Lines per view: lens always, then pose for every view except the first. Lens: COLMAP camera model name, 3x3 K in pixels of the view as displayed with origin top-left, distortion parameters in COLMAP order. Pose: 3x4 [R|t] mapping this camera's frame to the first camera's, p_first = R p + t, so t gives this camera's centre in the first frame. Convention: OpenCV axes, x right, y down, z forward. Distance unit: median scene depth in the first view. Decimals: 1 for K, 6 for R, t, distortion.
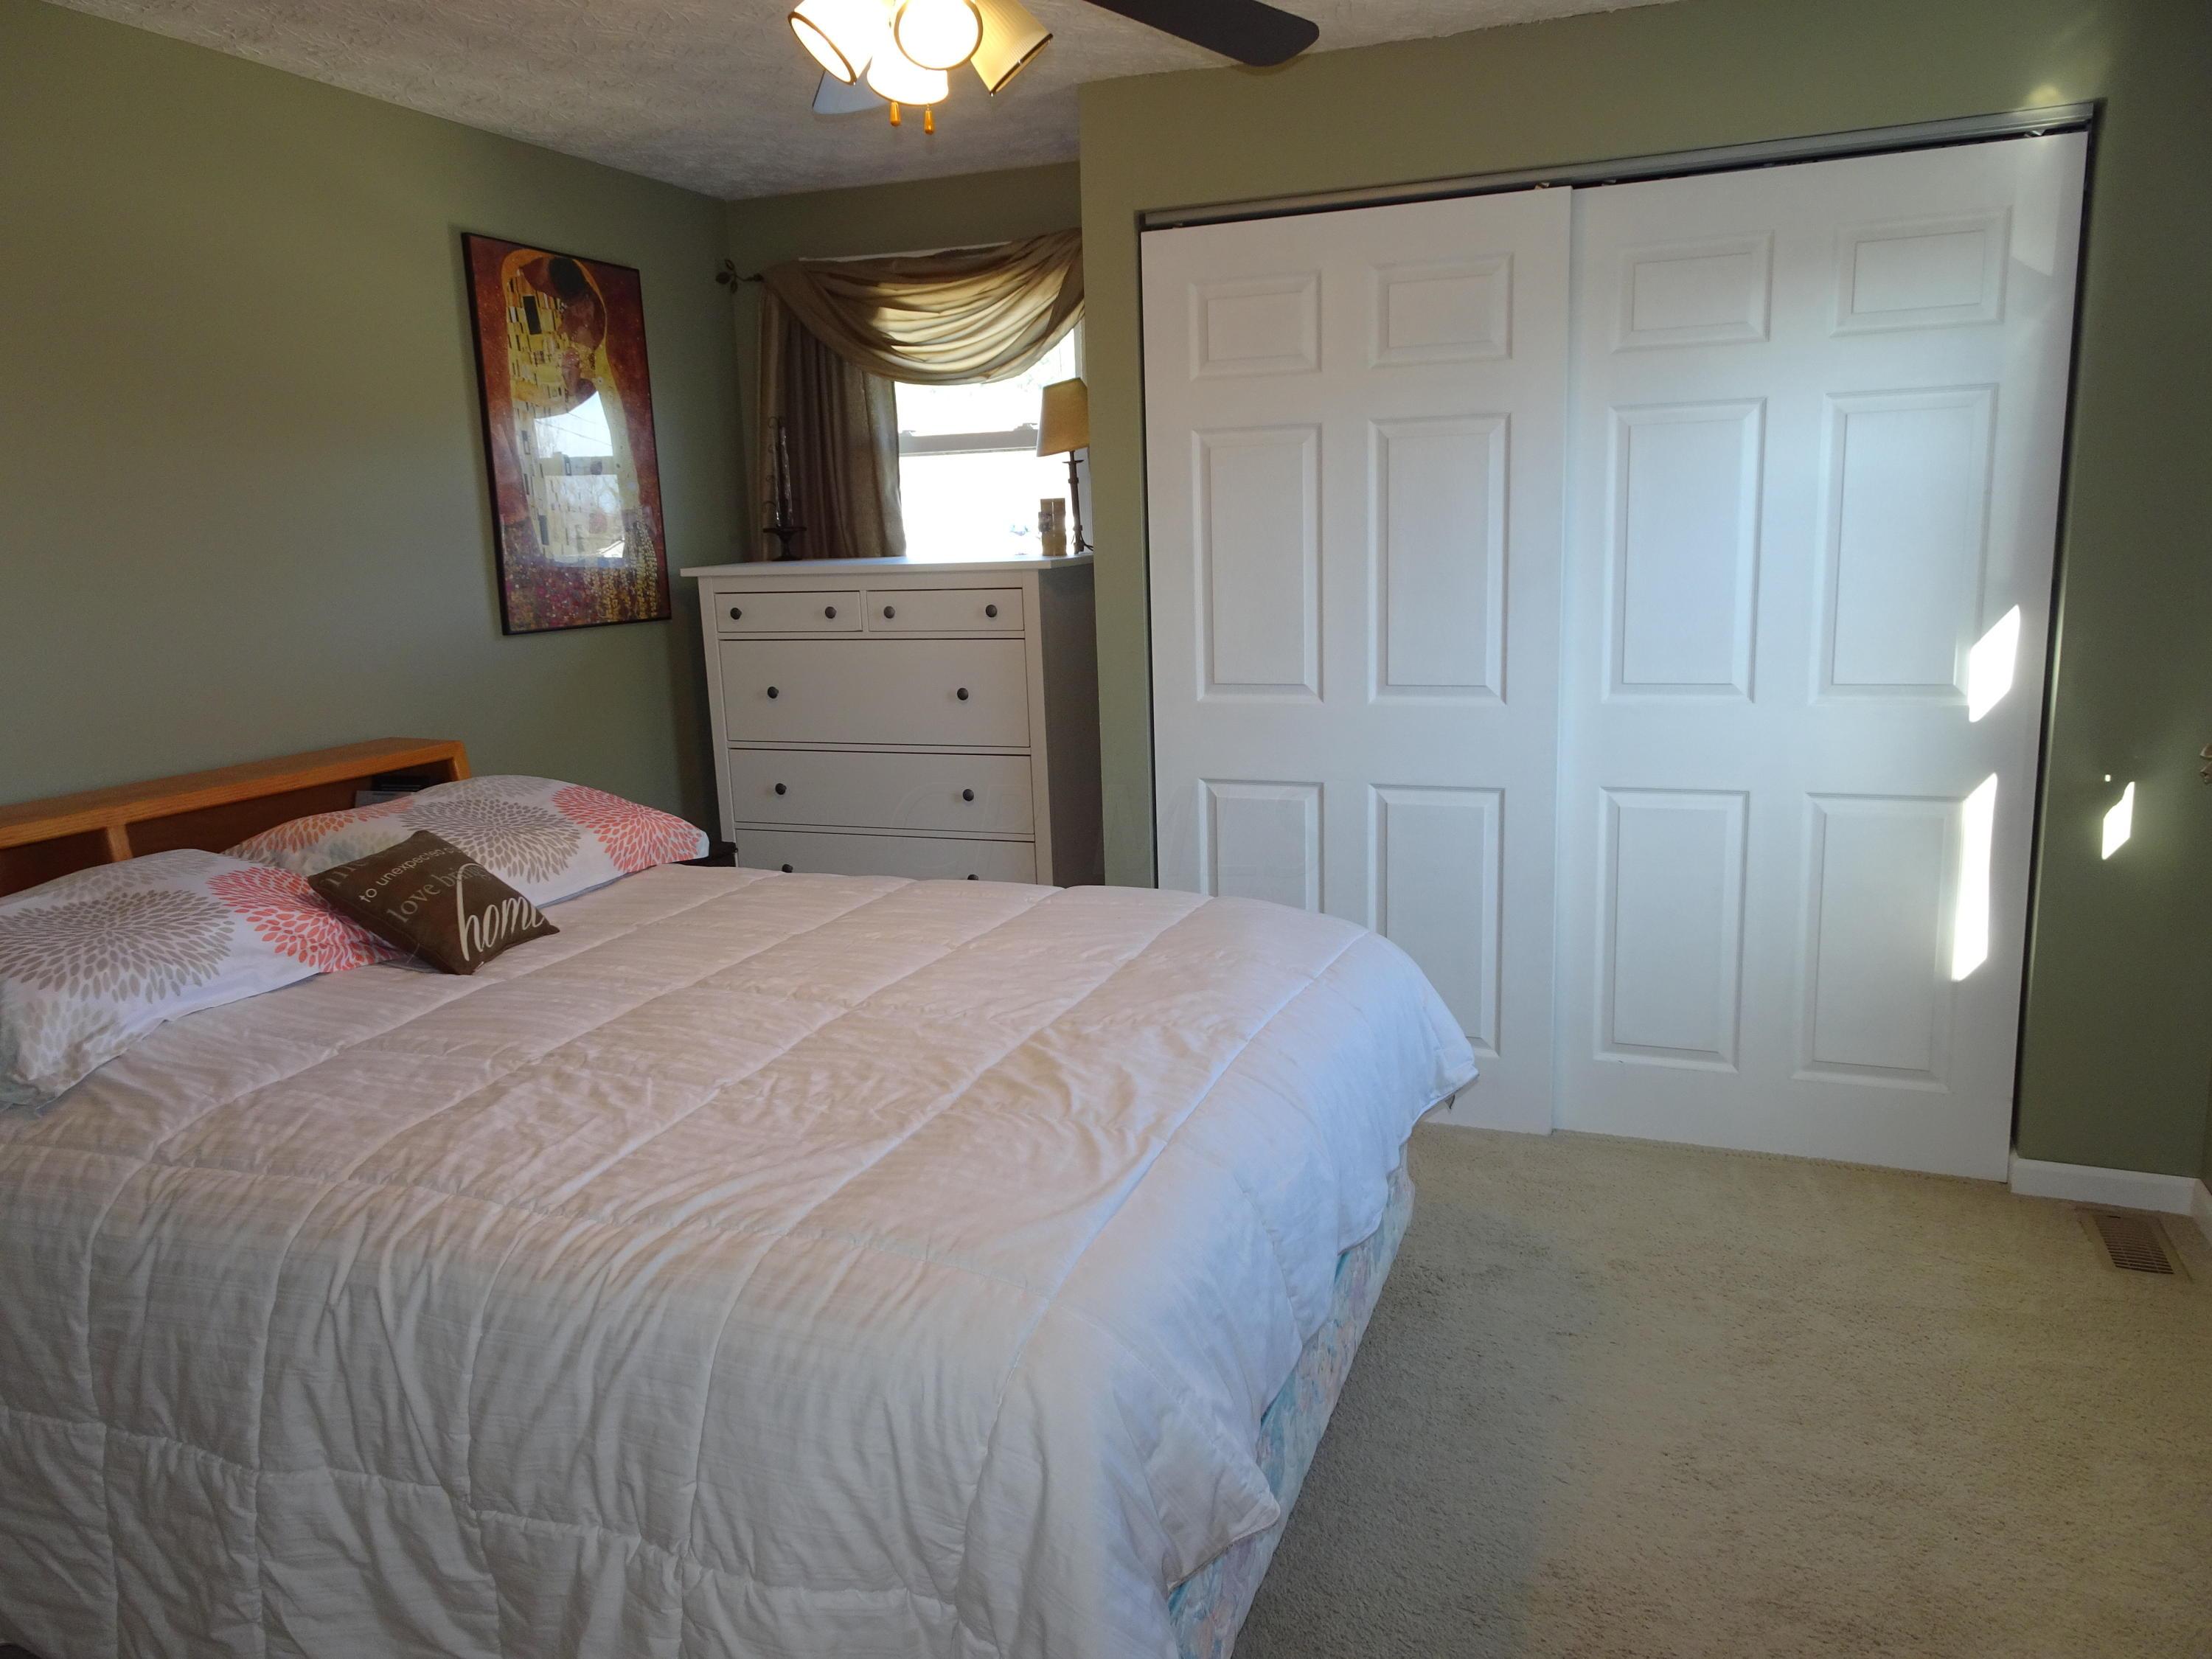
lens RADIAL K [[1605.8, 0, 1091.3], [0, 1605.8, 826.7], [0, 0, 1]] dist [0.039109, -0.007271]
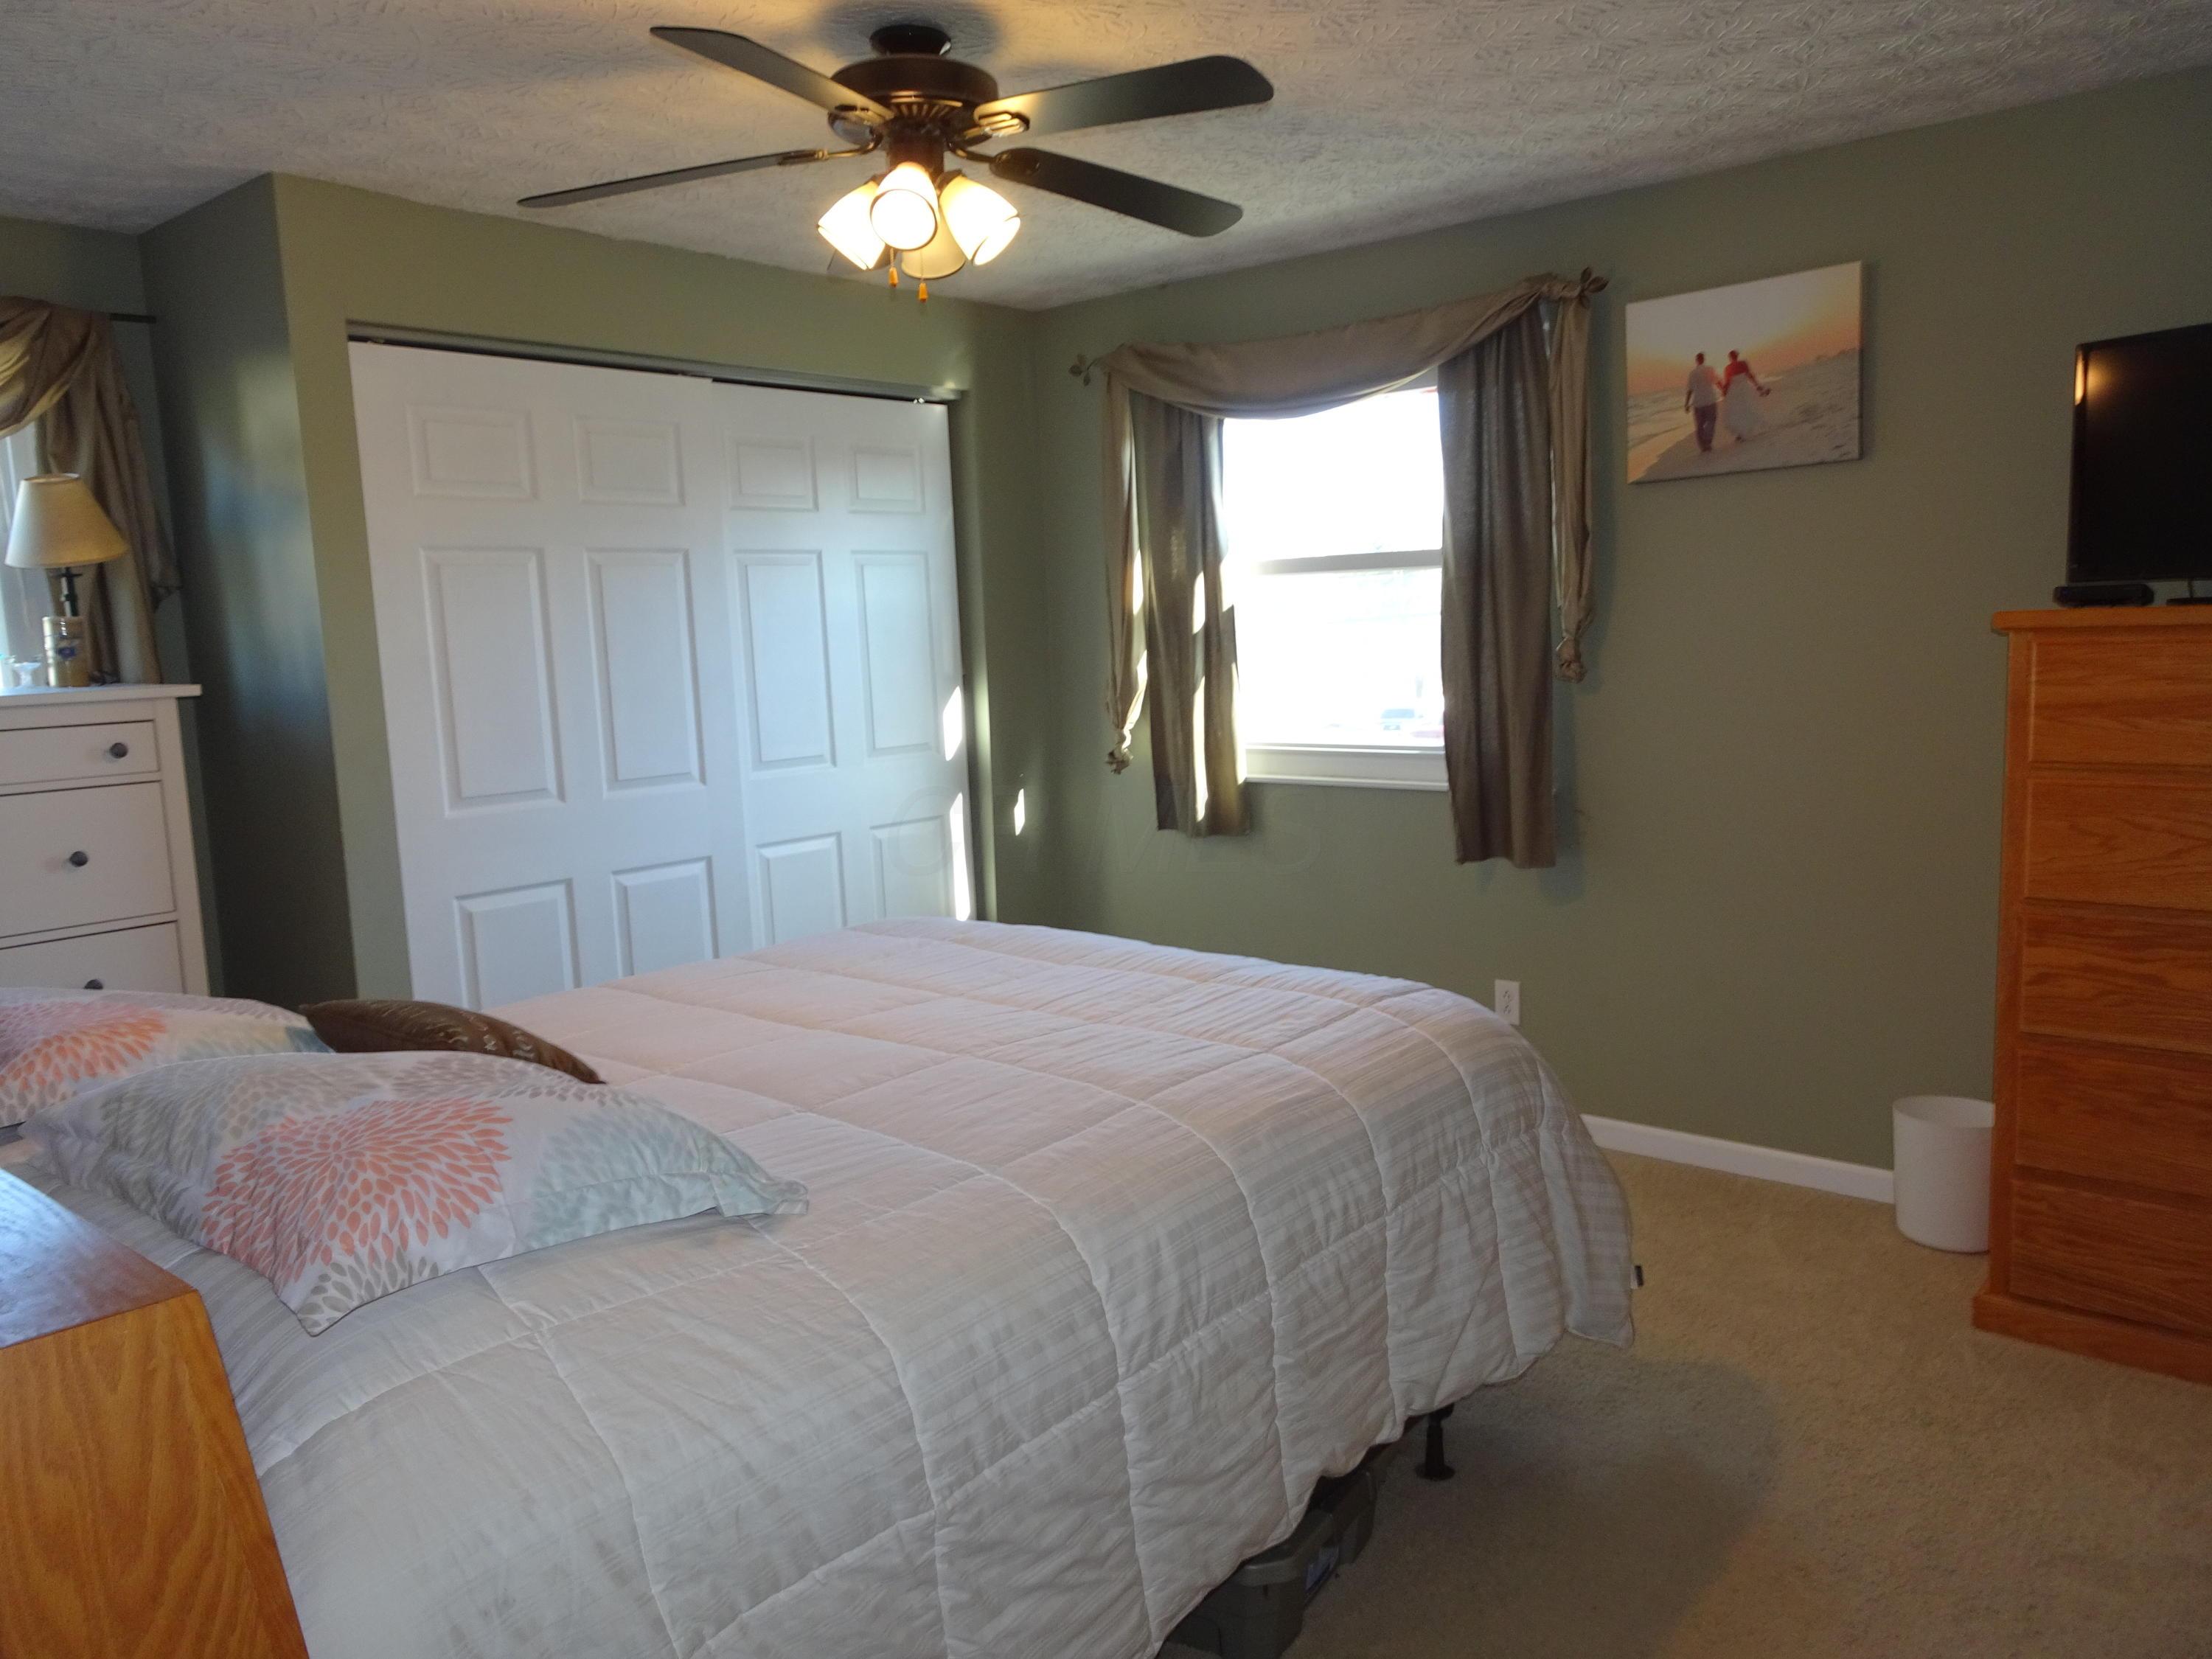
lens RADIAL K [[1605.8, 0, 1104.5], [0, 1605.8, 821.9], [0, 0, 1]] dist [0.039109, -0.007271]
pose [[0.327733, -0.099389, 0.939528, -0.814045], [0.208070, 0.977628, 0.030838, -0.025809], [-0.921574, 0.185381, 0.341080, 0.330231]]
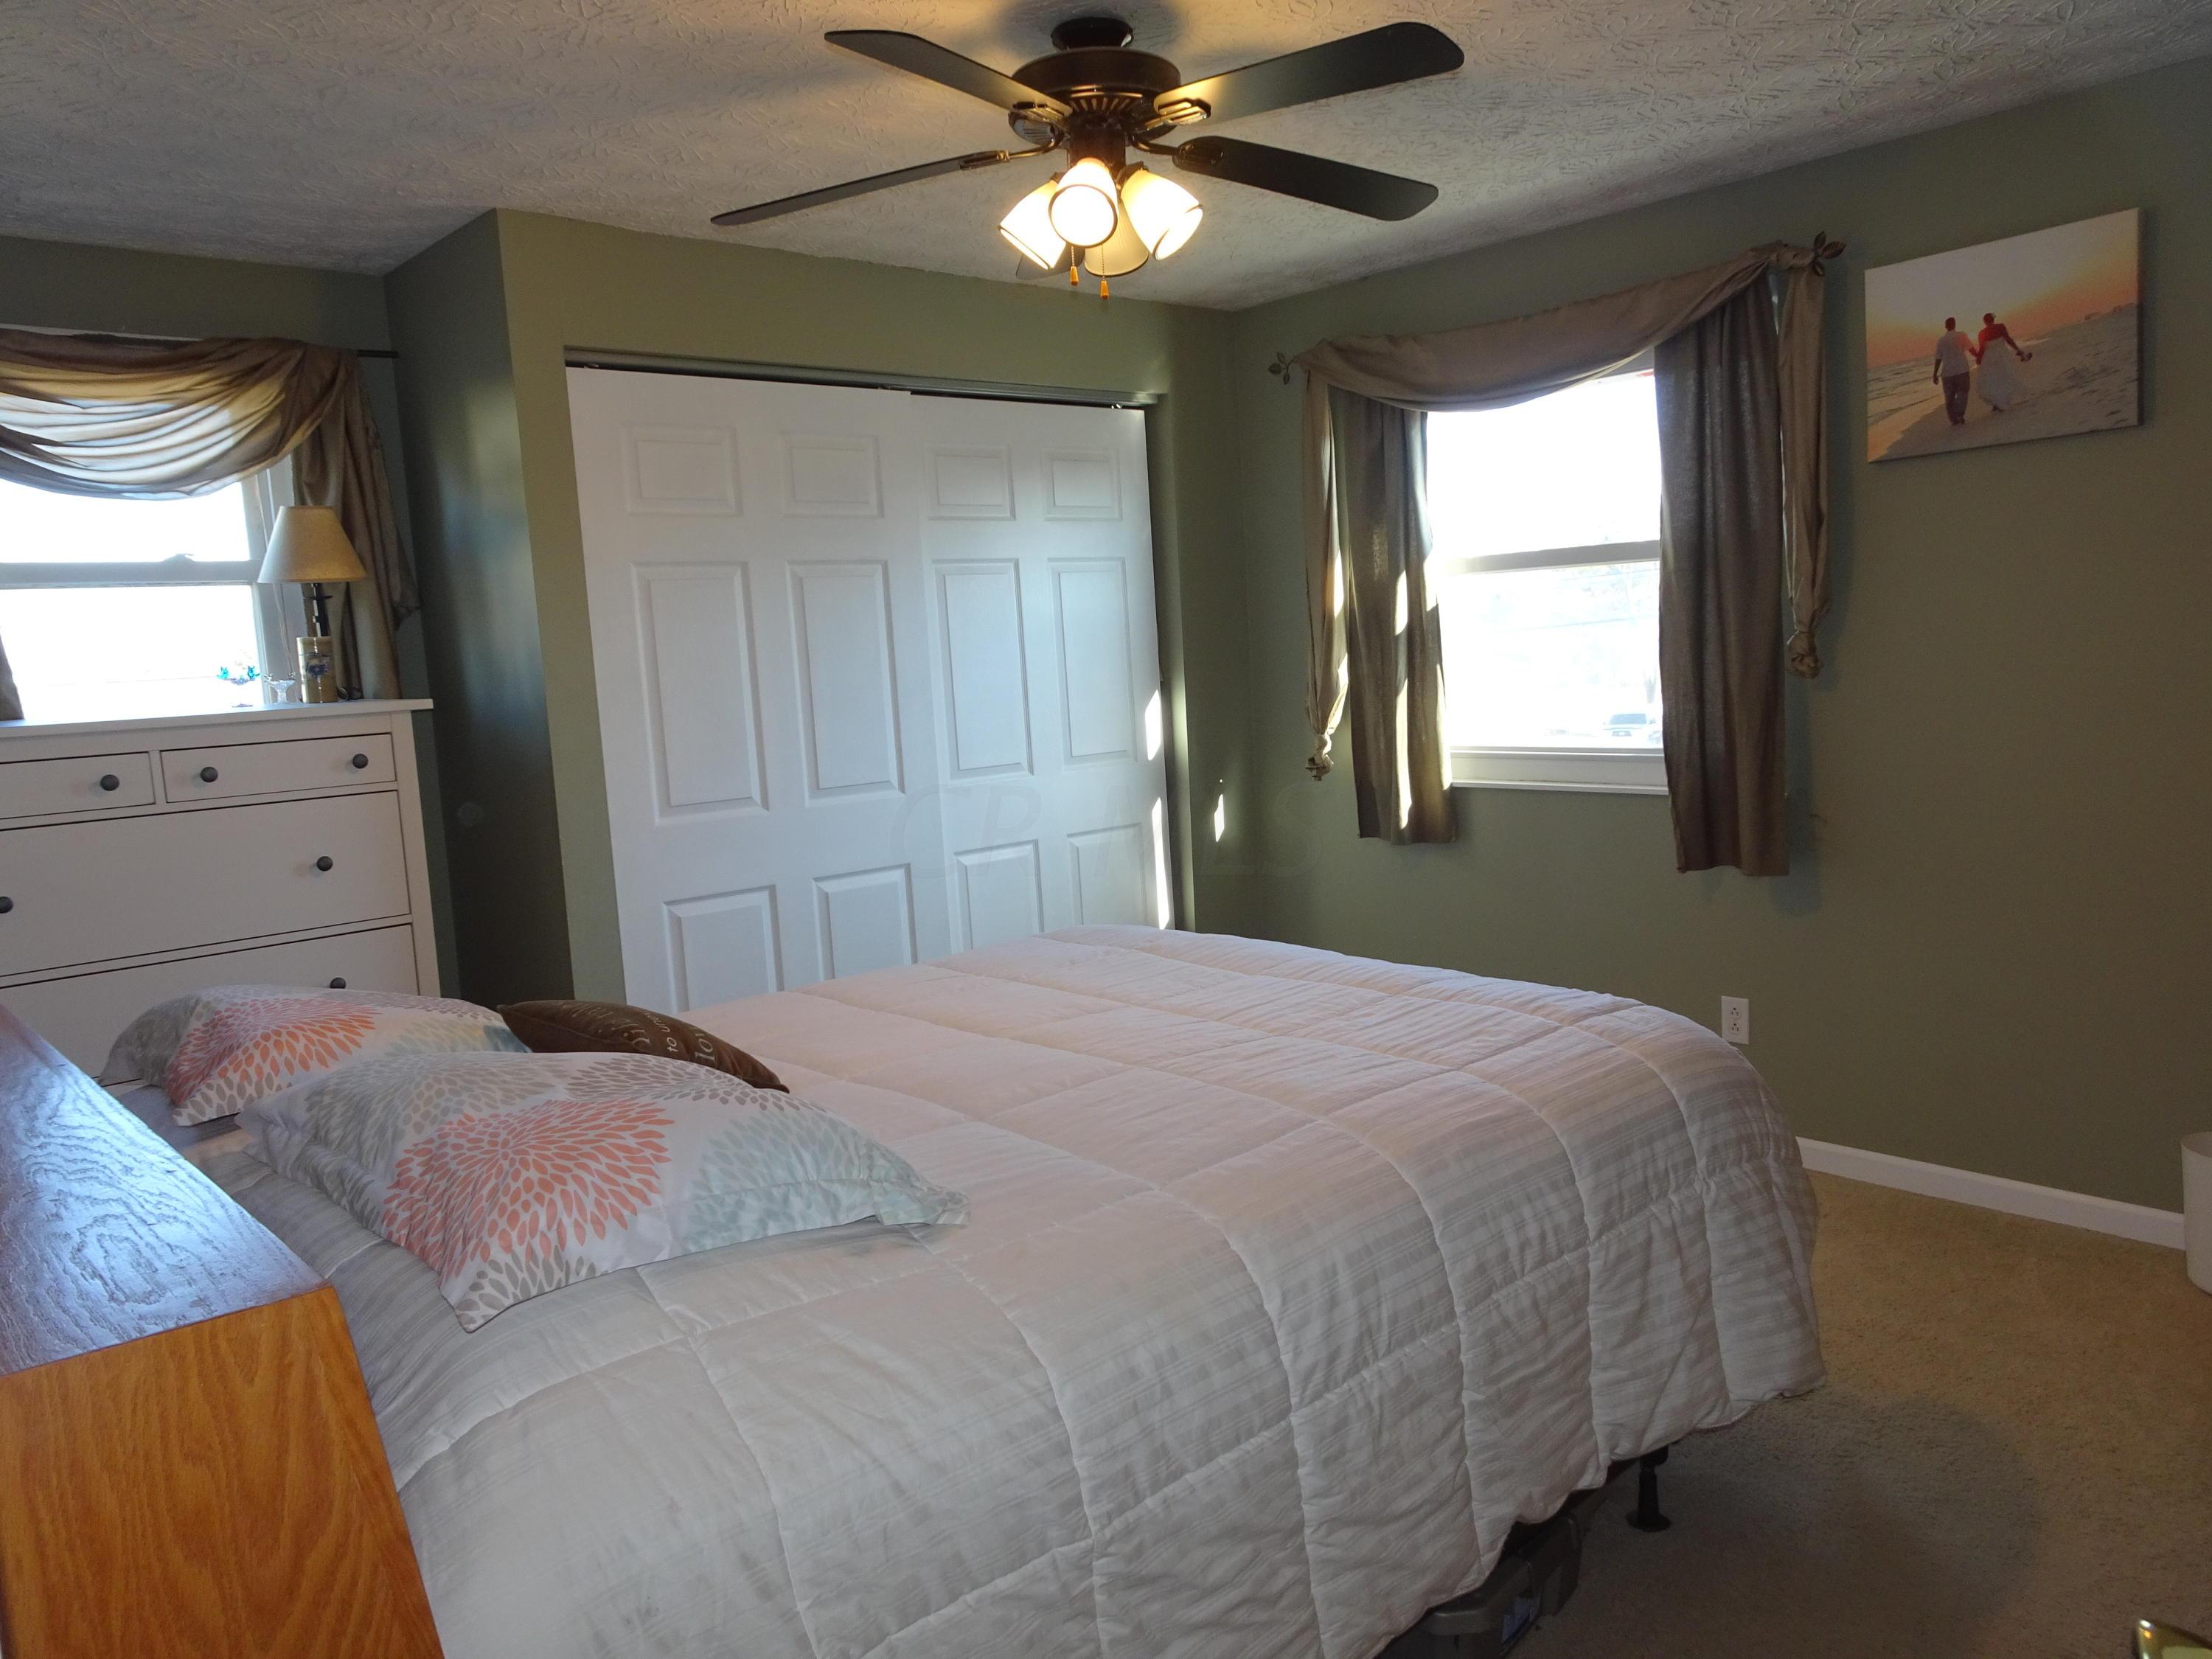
lens RADIAL K [[1605.8, 0, 1107.4], [0, 1605.8, 822.3], [0, 0, 1]] dist [0.039109, -0.007271]
pose [[0.449374, -0.094347, 0.888348, -0.789142], [0.211266, 0.977424, -0.003063, -0.019513], [-0.868003, 0.189054, 0.459161, 0.323570]]
